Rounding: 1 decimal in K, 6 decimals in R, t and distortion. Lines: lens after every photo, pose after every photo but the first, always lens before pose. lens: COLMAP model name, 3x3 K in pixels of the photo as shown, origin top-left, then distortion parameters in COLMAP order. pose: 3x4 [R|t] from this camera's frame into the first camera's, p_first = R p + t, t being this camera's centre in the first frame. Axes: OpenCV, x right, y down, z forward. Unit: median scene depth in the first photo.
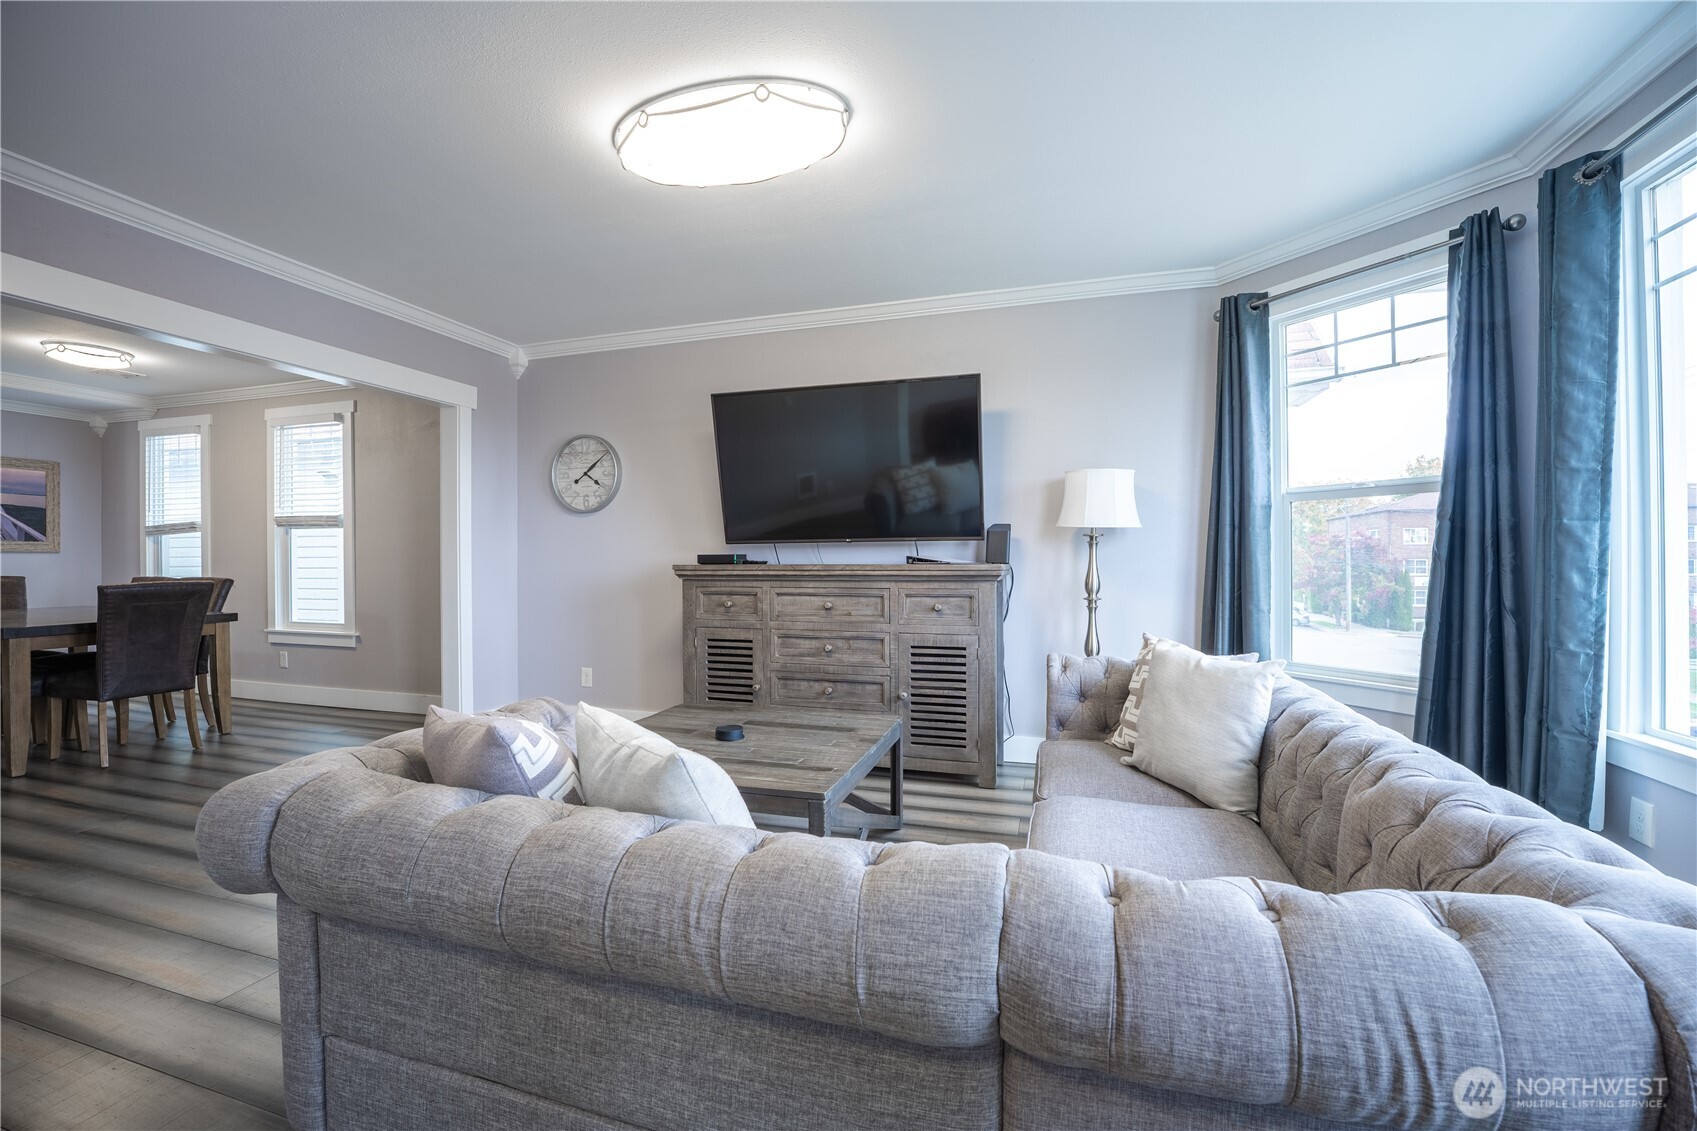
lens RADIAL K [[699.6, 0, 852.2], [0, 699.6, 562.7], [0, 0, 1]] dist [0.000314, -0.000310]
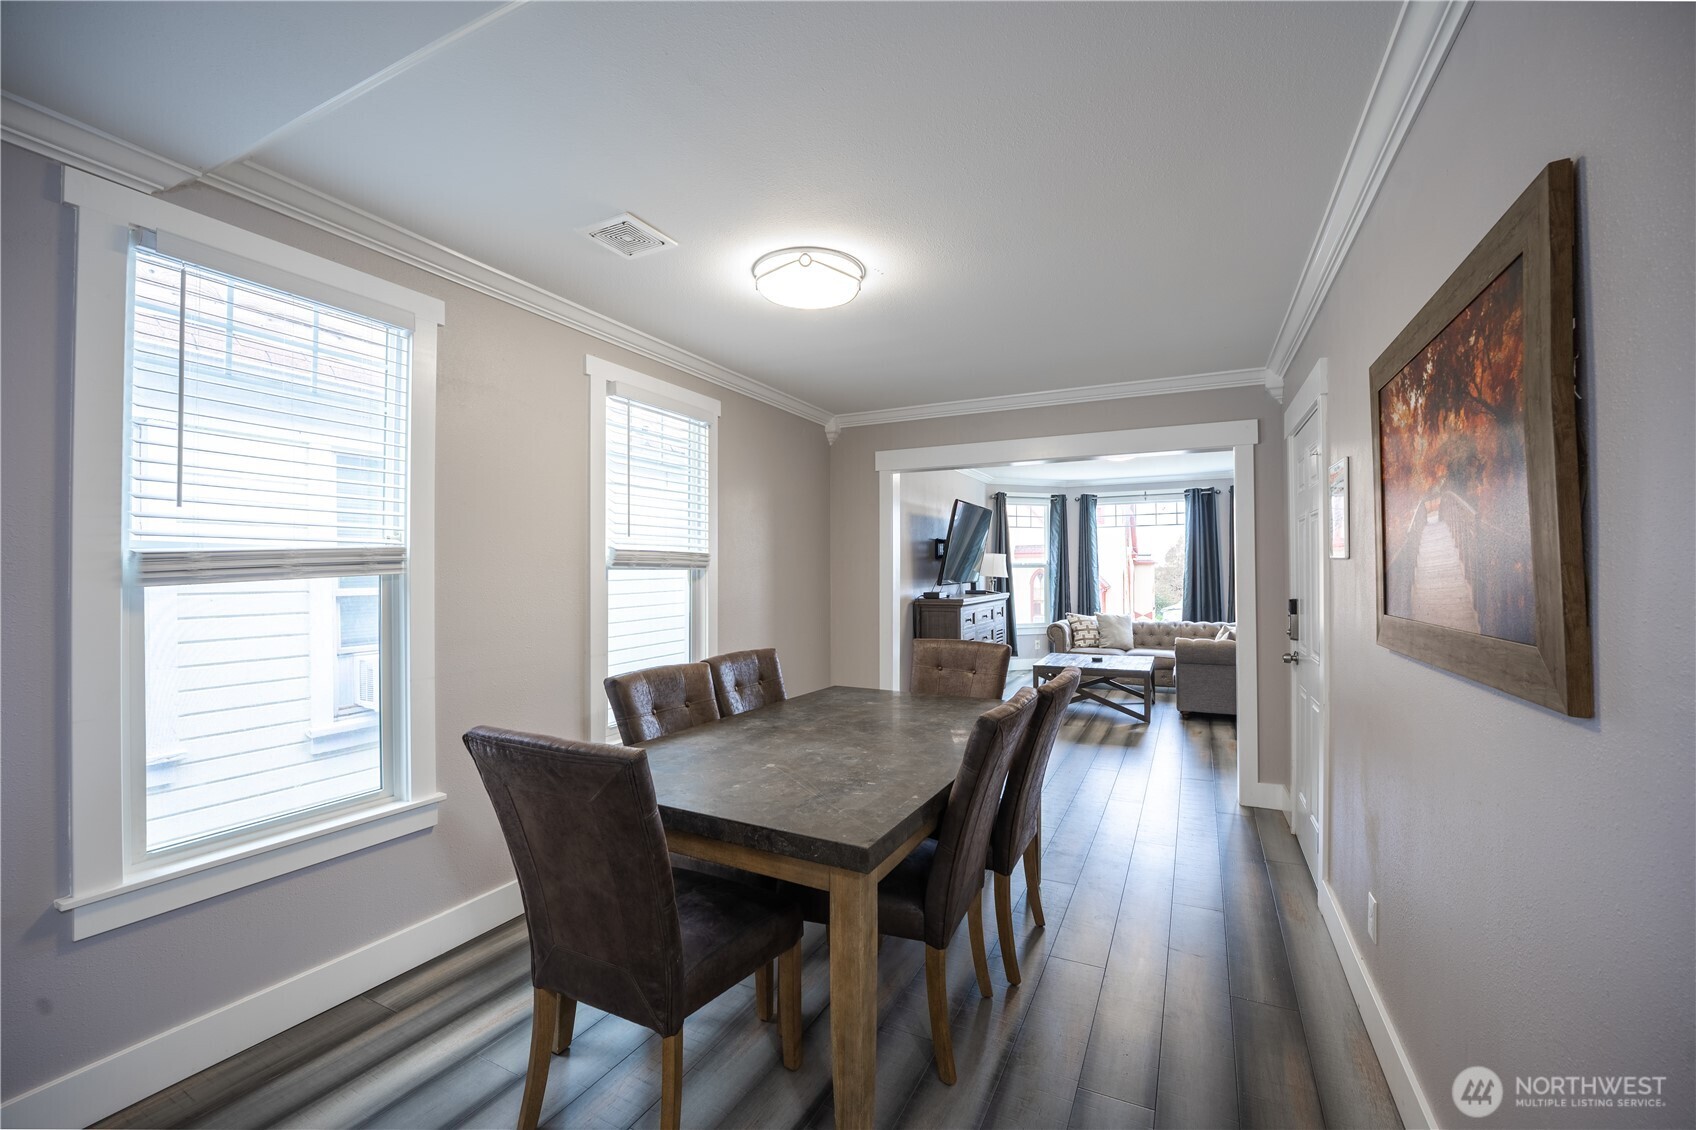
lens RADIAL K [[699.2, 0, 851.7], [0, 699.2, 562.2], [0, 0, 1]] dist [0.000314, -0.000310]
pose [[0.173464, 0.013881, 0.984742, -1.847639], [0.012888, 0.999783, -0.016363, -0.053456], [-0.984756, 0.015530, 0.173247, 0.943489]]
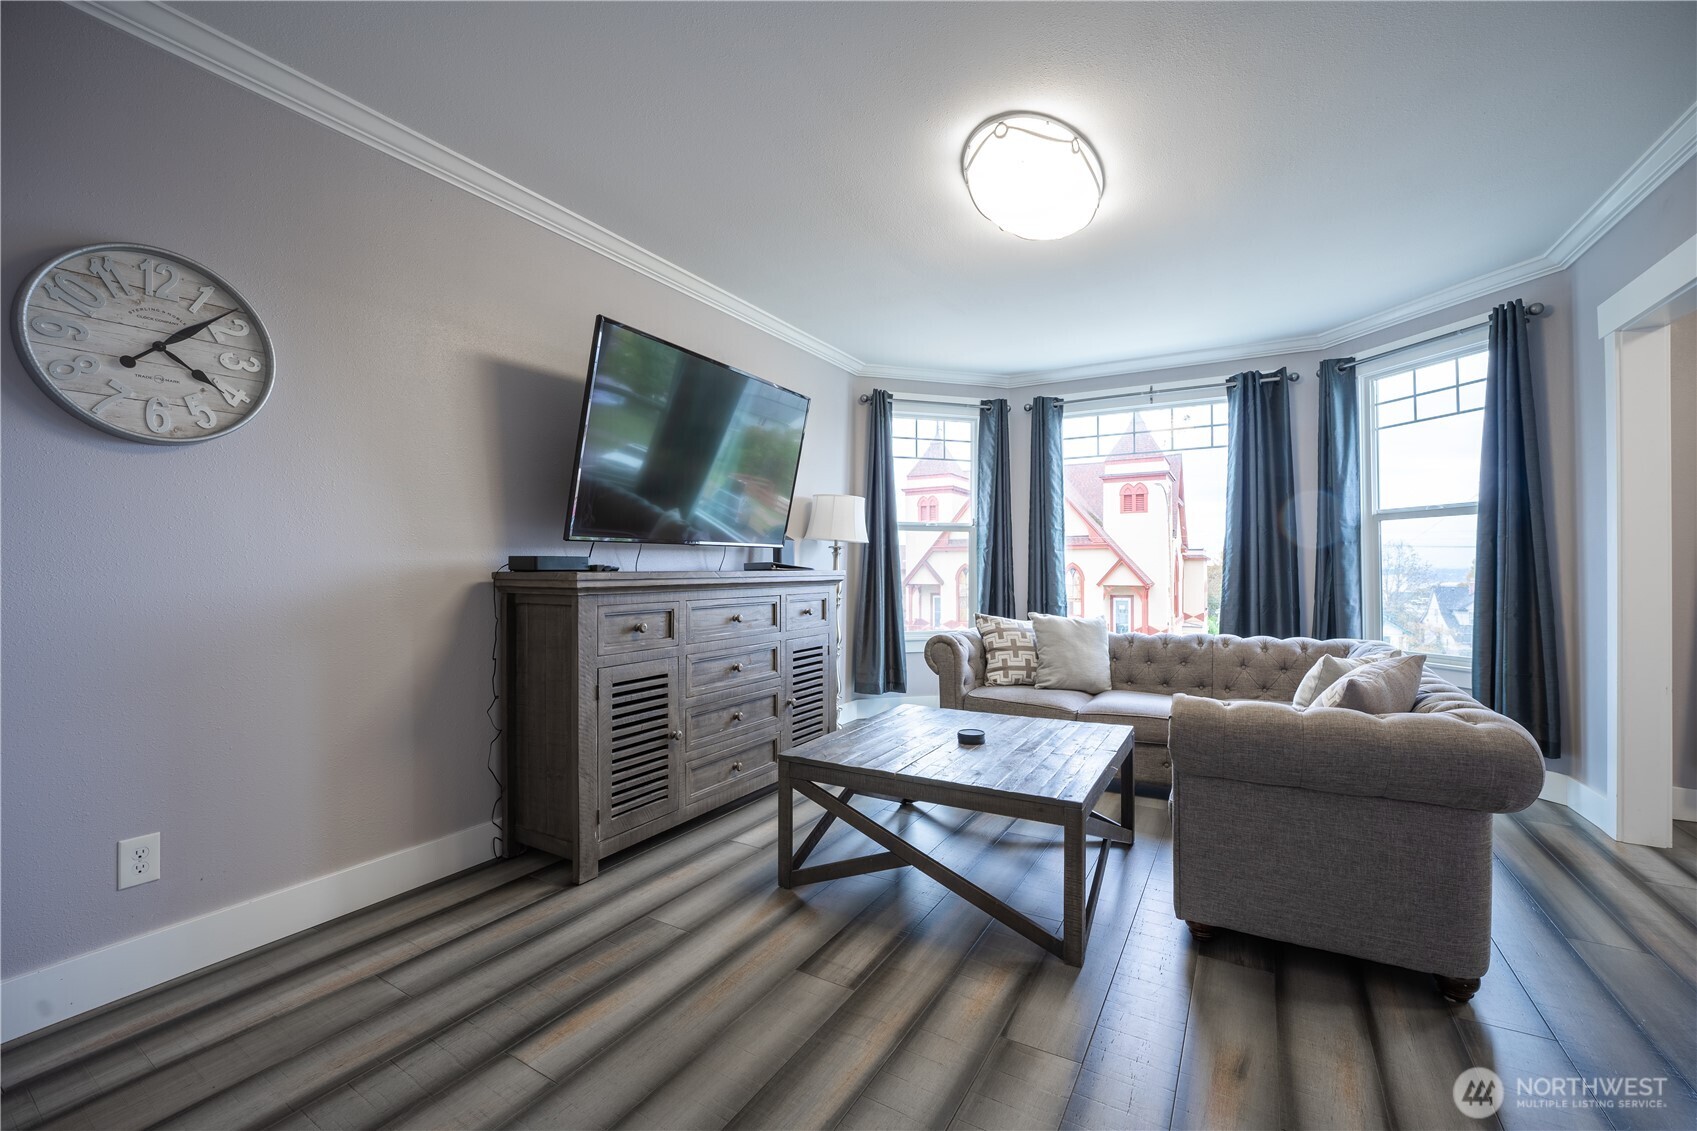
lens RADIAL K [[699.6, 0, 852.2], [0, 699.6, 562.7], [0, 0, 1]] dist [0.000314, -0.000310]
pose [[0.236384, 0.009387, 0.971614, -0.820145], [0.003730, 0.999937, -0.010568, 0.002271], [-0.971652, 0.006122, 0.236334, 0.636232]]
